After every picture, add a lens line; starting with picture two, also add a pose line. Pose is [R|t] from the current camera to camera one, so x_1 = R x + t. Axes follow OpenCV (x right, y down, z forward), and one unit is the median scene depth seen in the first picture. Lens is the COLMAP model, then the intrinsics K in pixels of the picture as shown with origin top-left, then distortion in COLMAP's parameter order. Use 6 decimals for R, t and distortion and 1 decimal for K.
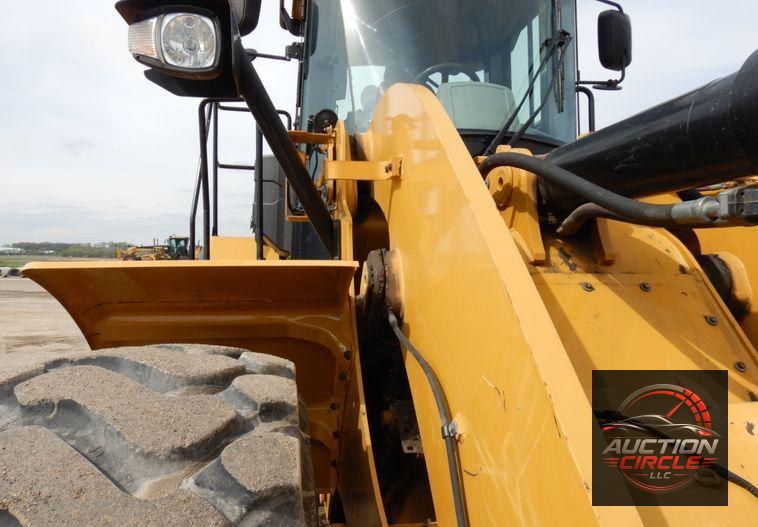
lens RADIAL K [[535.1, 0, 373.4], [0, 535.1, 284.5], [0, 0, 1]] dist [0.012048, -0.014992]
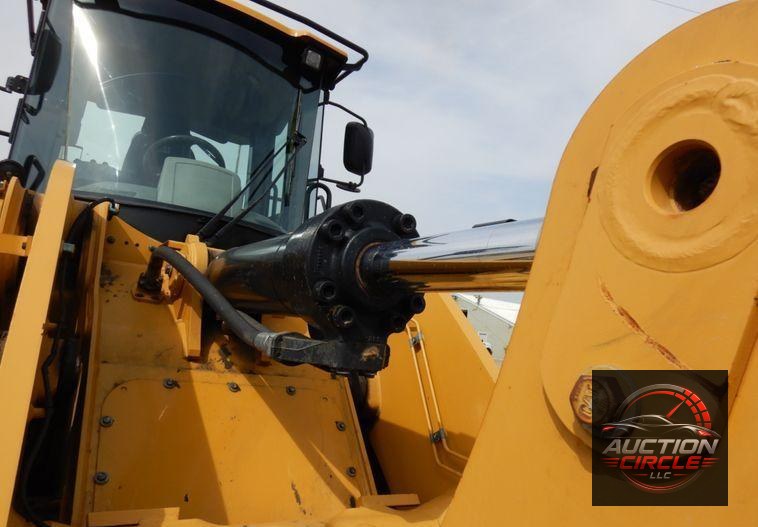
lens RADIAL K [[535.1, 0, 373.4], [0, 535.1, 284.5], [0, 0, 1]] dist [0.012048, -0.014992]
pose [[0.928943, 0.133086, 0.345476, 0.252749], [-0.099150, 0.988499, -0.114191, -0.095538], [-0.356700, 0.071823, 0.931454, -0.070918]]
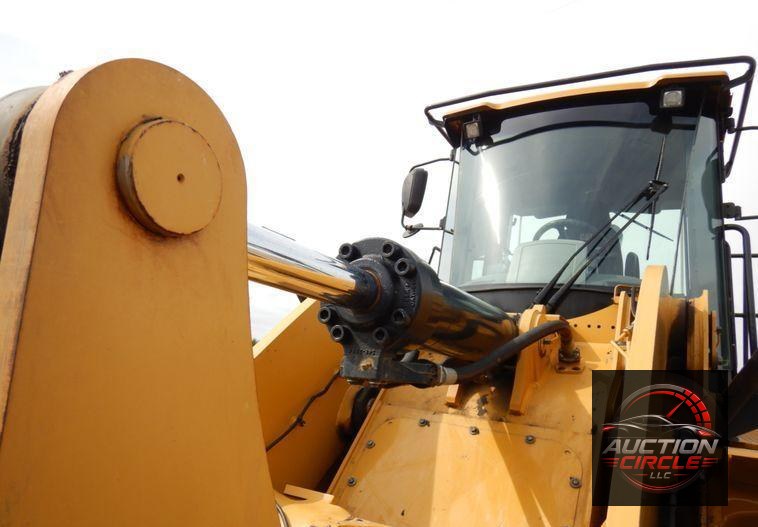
lens RADIAL K [[535.1, 0, 373.4], [0, 535.1, 284.5], [0, 0, 1]] dist [0.012048, -0.014992]
pose [[0.791802, -0.022386, -0.610368, 0.887113], [-0.114283, 0.976249, -0.184060, -0.061825], [0.599991, 0.215494, 0.770437, -0.073099]]
